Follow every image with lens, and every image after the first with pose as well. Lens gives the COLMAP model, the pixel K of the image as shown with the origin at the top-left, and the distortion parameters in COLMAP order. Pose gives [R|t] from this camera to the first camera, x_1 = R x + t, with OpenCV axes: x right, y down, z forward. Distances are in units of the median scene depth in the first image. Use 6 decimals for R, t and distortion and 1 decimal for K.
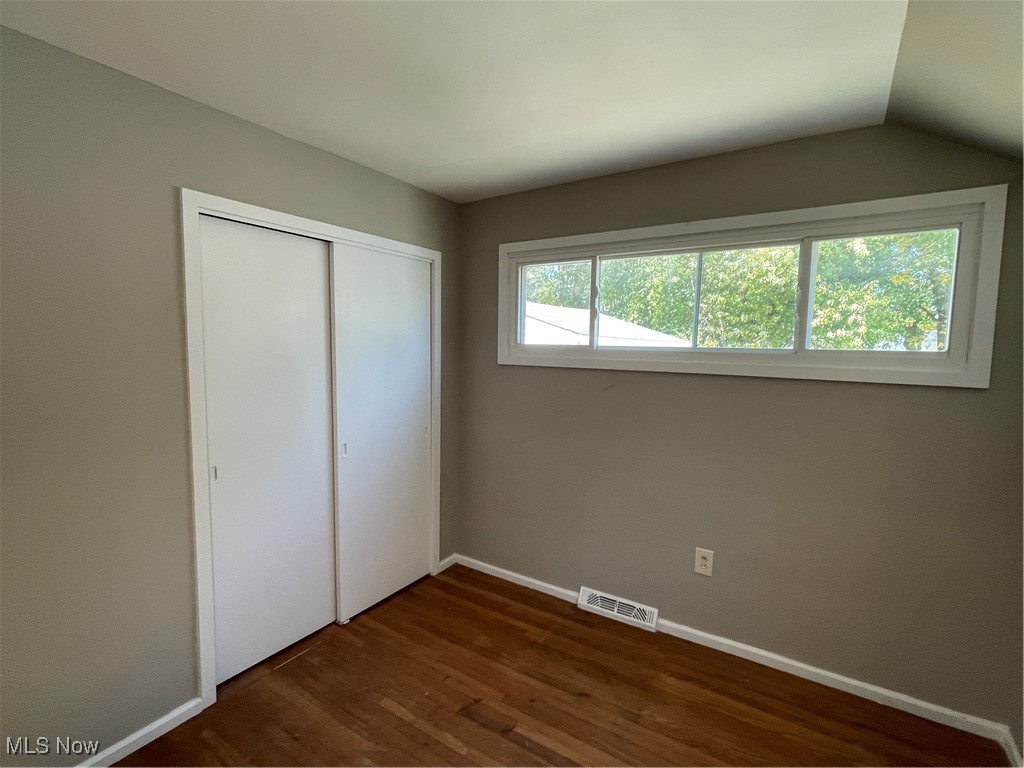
lens RADIAL K [[476.0, 0, 518.0], [0, 476.0, 382.1], [0, 0, 1]] dist [-0.000512, -0.001895]
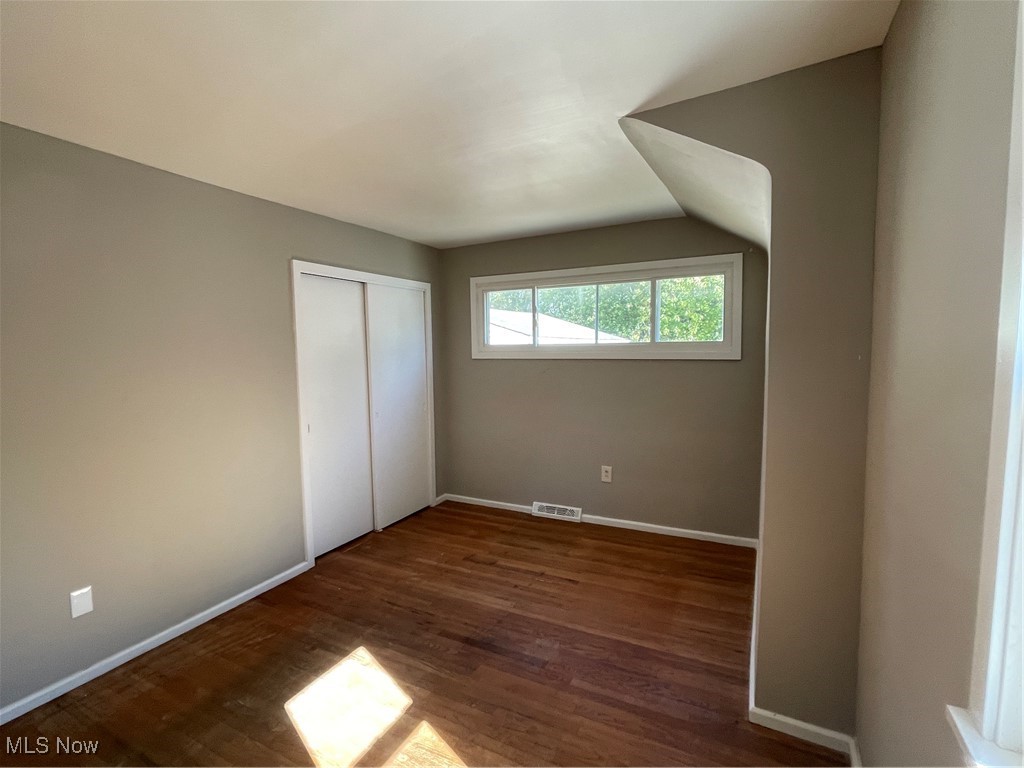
lens RADIAL K [[476.0, 0, 517.9], [0, 476.0, 379.3], [0, 0, 1]] dist [-0.000512, -0.001895]
pose [[0.994712, -0.037968, 0.095432, -0.054448], [0.039002, 0.999199, -0.008986, 0.055092], [-0.095014, 0.012661, 0.995395, -0.591839]]
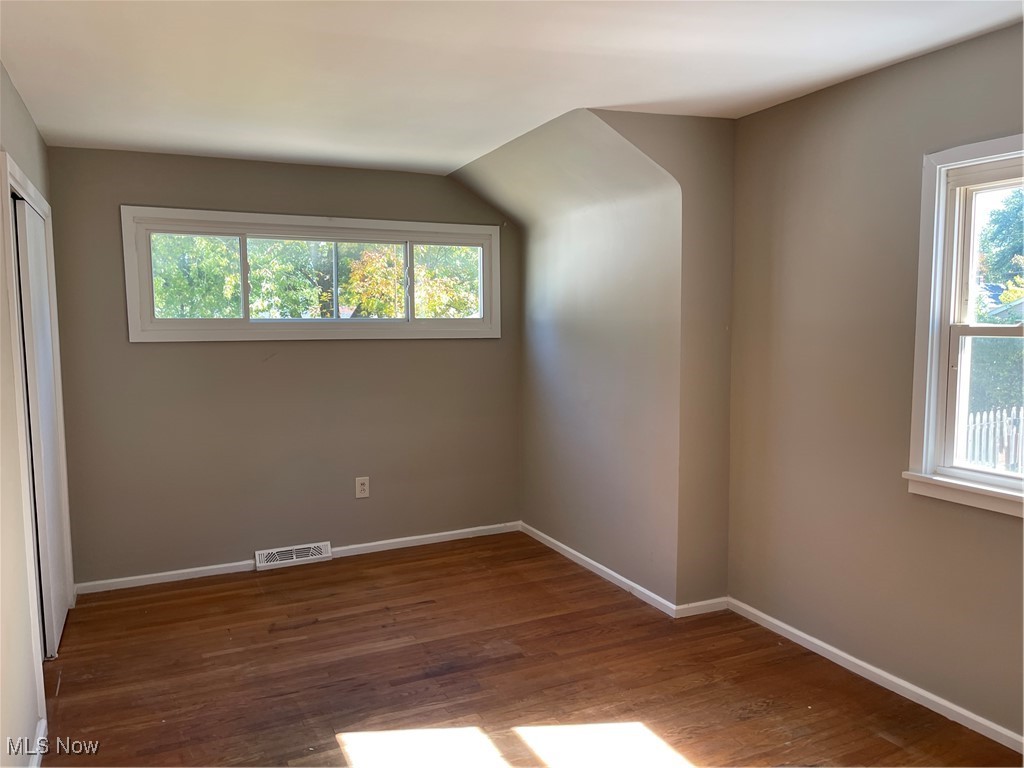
lens RADIAL K [[767.7, 0, 503.4], [0, 767.7, 388.8], [0, 0, 1]] dist [0.032695, -0.019276]
pose [[0.534202, -0.093418, 0.840179, -1.095483], [0.084915, 0.994778, 0.056617, 0.030968], [-0.841081, 0.041099, 0.539345, -0.429172]]
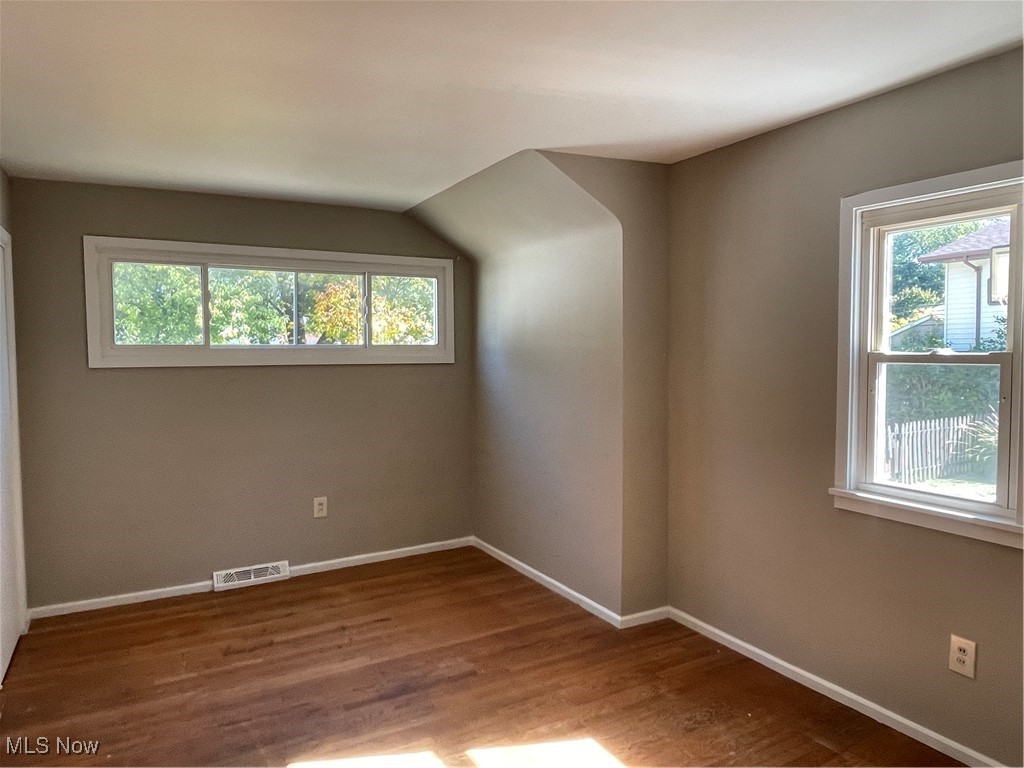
lens RADIAL K [[685.5, 0, 518.1], [0, 685.5, 377.7], [0, 0, 1]] dist [-0.014033, -0.009653]
pose [[0.456997, -0.056593, 0.887666, -1.008307], [0.085010, 0.996184, 0.019746, 0.028710], [-0.885396, 0.066436, 0.460064, -0.374565]]
